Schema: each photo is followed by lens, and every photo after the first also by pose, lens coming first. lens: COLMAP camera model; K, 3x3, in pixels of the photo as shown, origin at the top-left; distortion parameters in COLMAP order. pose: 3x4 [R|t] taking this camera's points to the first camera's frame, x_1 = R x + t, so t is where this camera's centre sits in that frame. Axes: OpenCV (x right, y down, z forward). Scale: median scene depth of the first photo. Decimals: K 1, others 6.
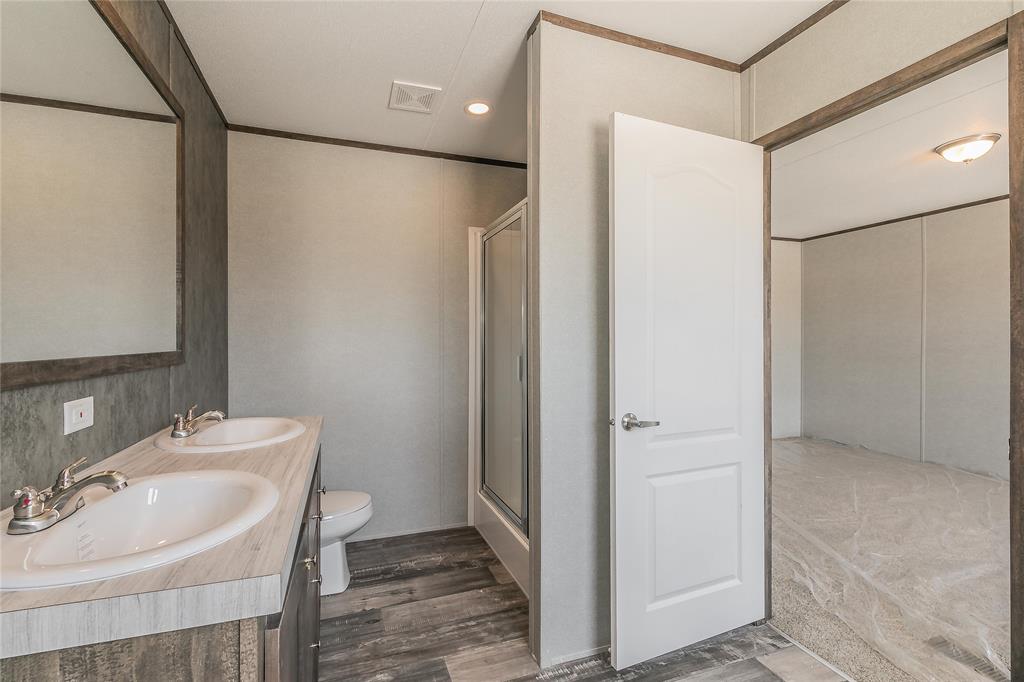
lens RADIAL K [[445.4, 0, 501.7], [0, 445.4, 338.7], [0, 0, 1]] dist [-0.005905, 0.001561]
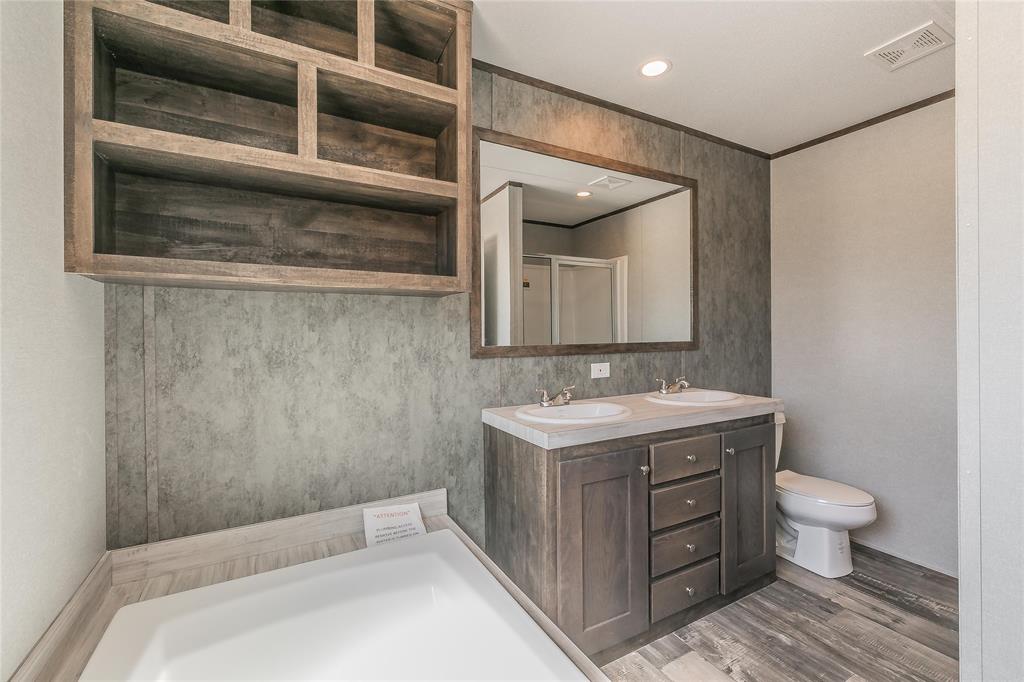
lens RADIAL K [[445.4, 0, 523.4], [0, 445.4, 336.3], [0, 0, 1]] dist [-0.005905, 0.001561]
pose [[0.184412, 0.002962, -0.982845, 0.642684], [0.010097, 0.999937, 0.004908, -0.003133], [0.982797, -0.010829, 0.184370, 0.152399]]
